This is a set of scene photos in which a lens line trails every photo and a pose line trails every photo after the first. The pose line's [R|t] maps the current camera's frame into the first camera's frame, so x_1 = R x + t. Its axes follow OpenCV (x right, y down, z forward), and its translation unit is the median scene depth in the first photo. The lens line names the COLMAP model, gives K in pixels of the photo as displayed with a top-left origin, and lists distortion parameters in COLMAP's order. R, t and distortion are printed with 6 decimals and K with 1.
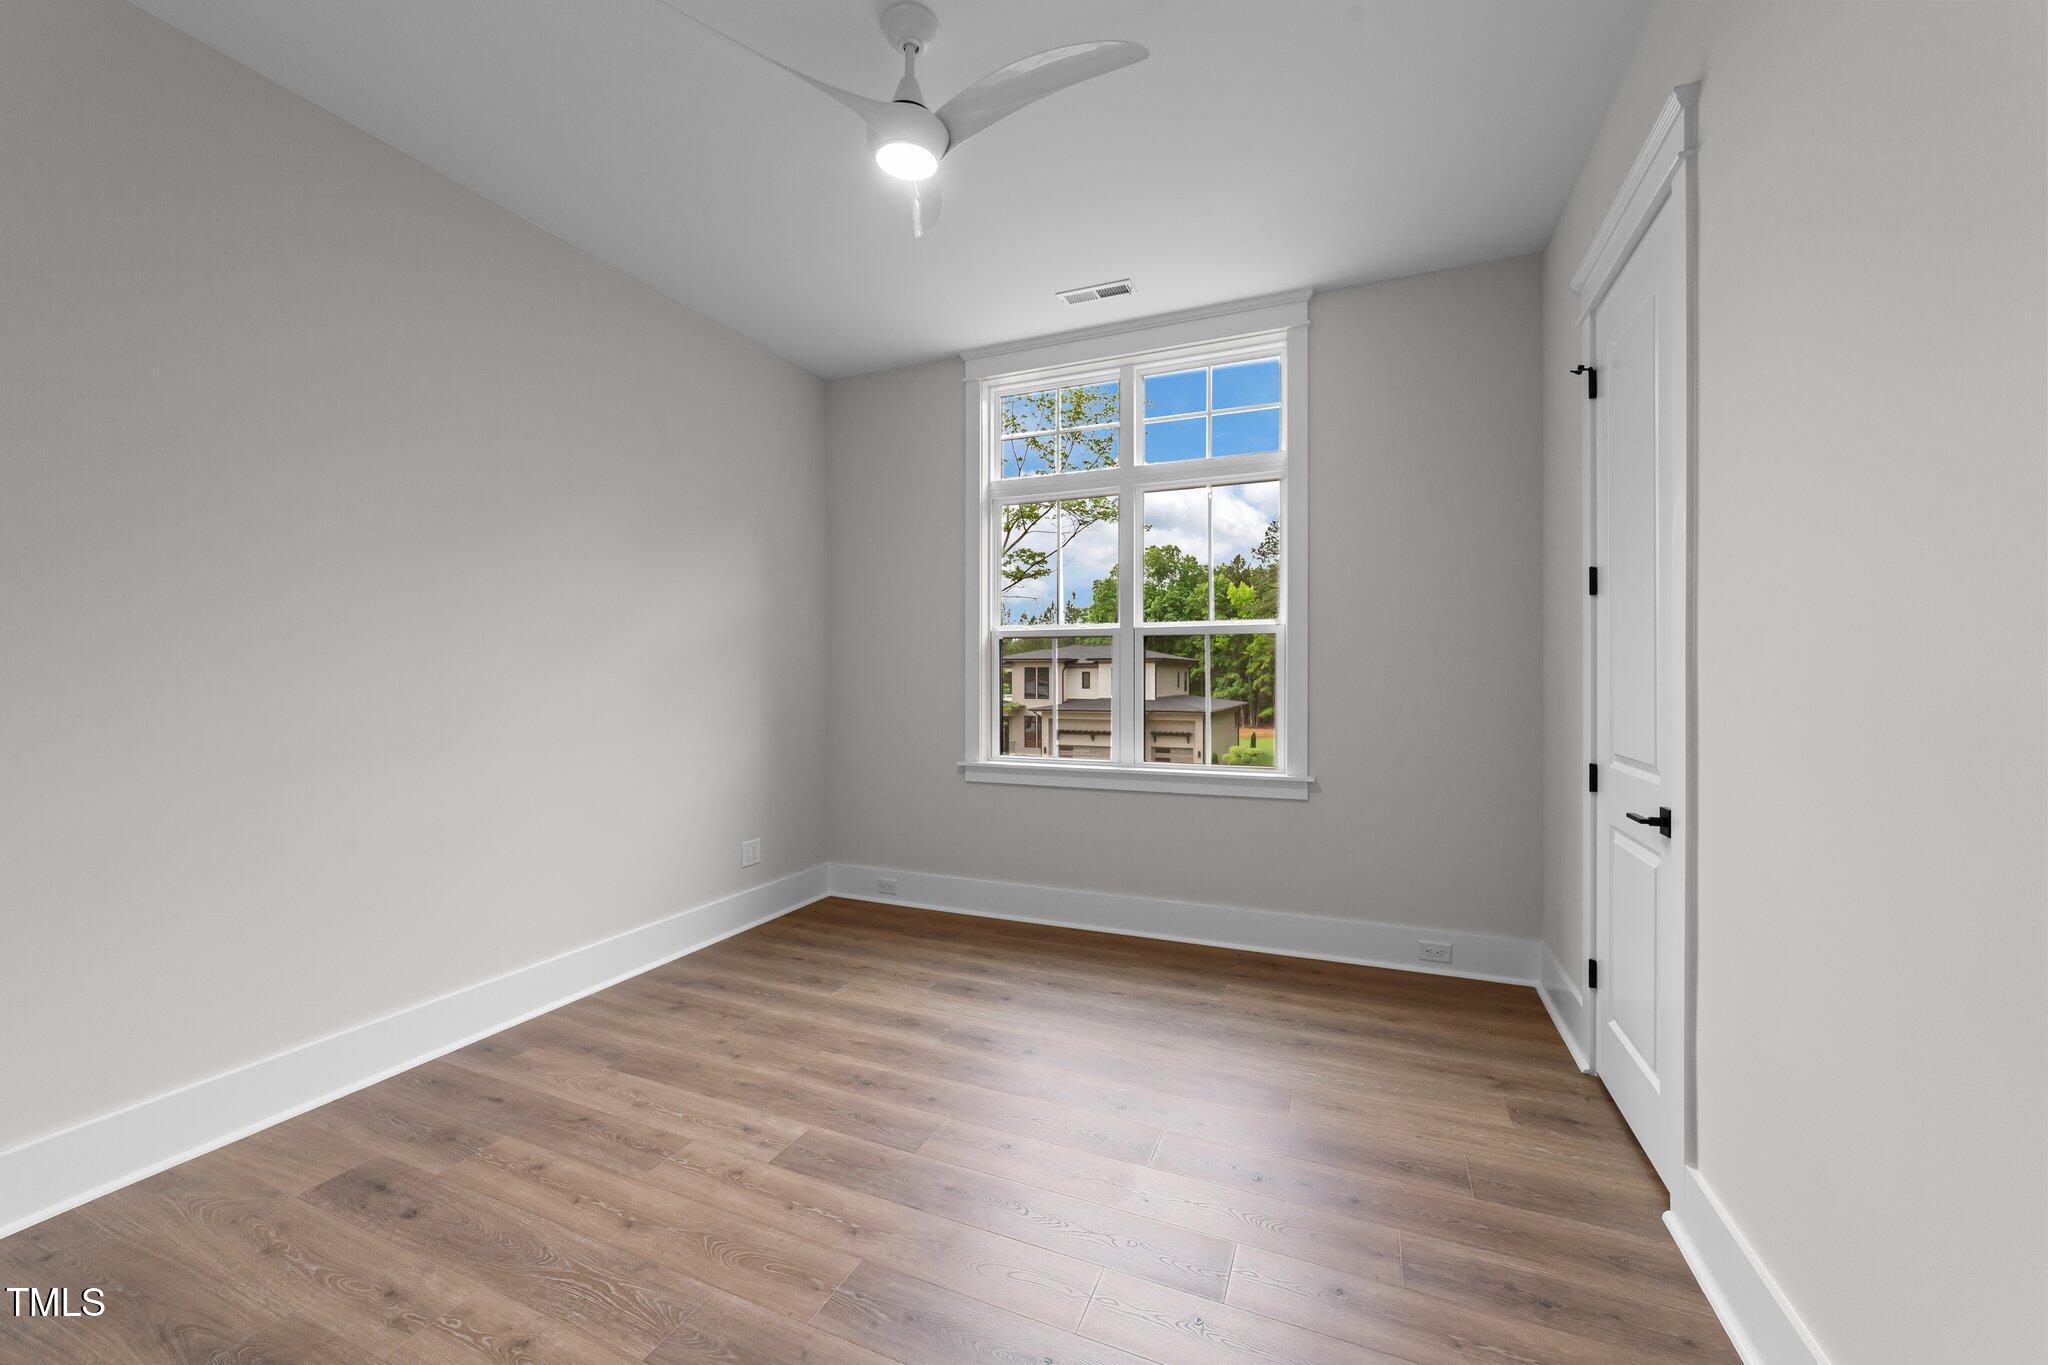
lens RADIAL K [[782.3, 0, 1030.6], [0, 782.3, 677.6], [0, 0, 1]] dist [-0.015903, 0.007997]
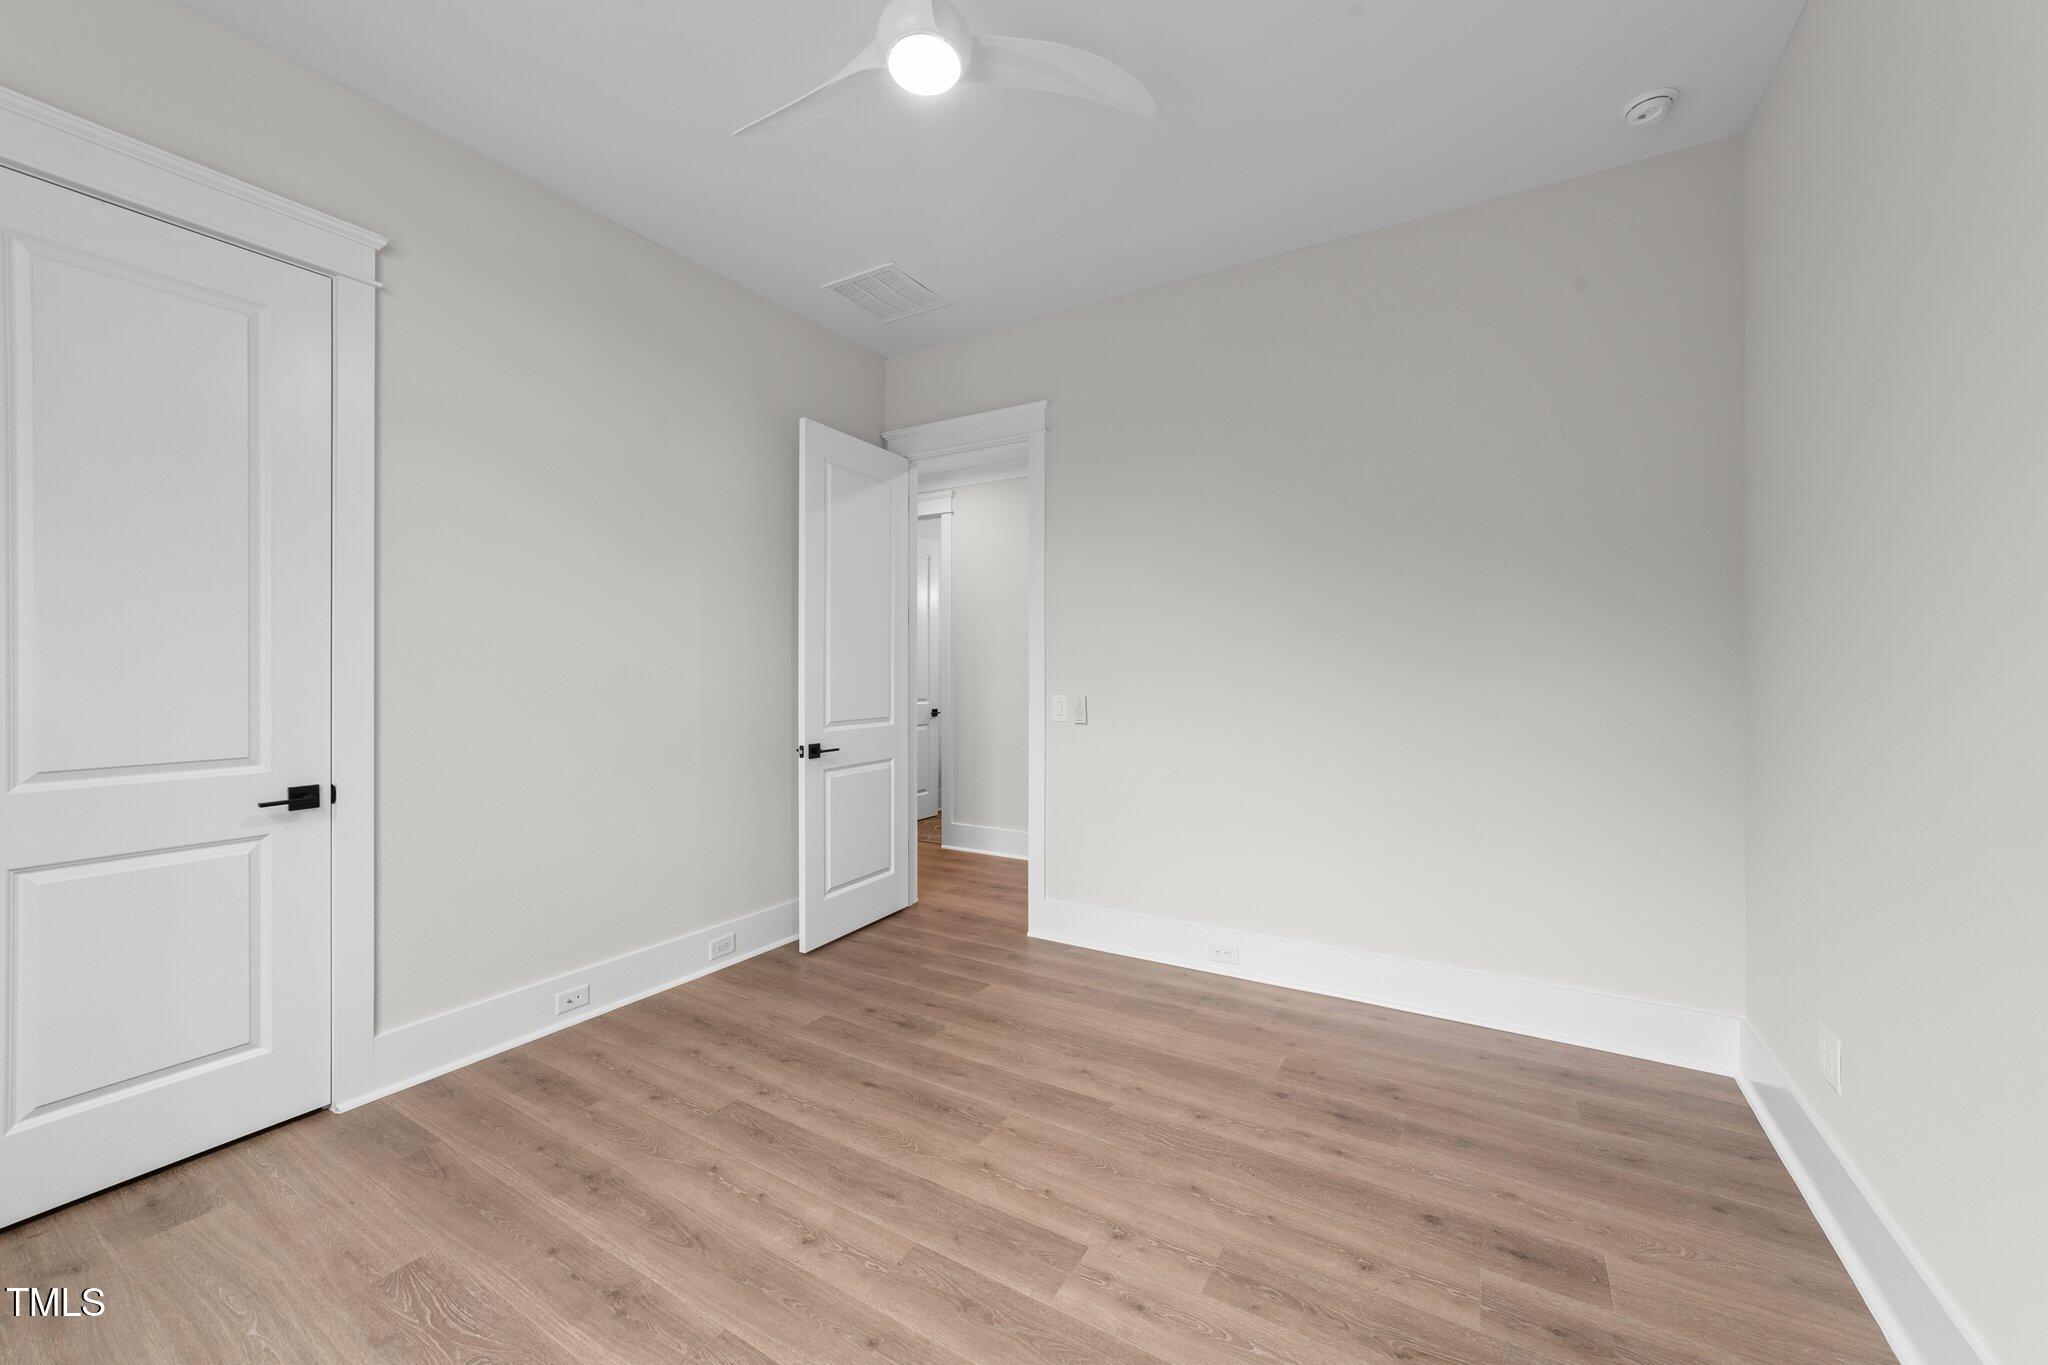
lens RADIAL K [[782.3, 0, 1030.6], [0, 782.3, 677.6], [0, 0, 1]] dist [-0.015903, 0.007997]
pose [[-0.990448, 0.001028, 0.137882, -0.423023], [0.001667, 0.999988, 0.004517, 0.002130], [-0.137876, 0.004704, -0.990438, 1.985808]]
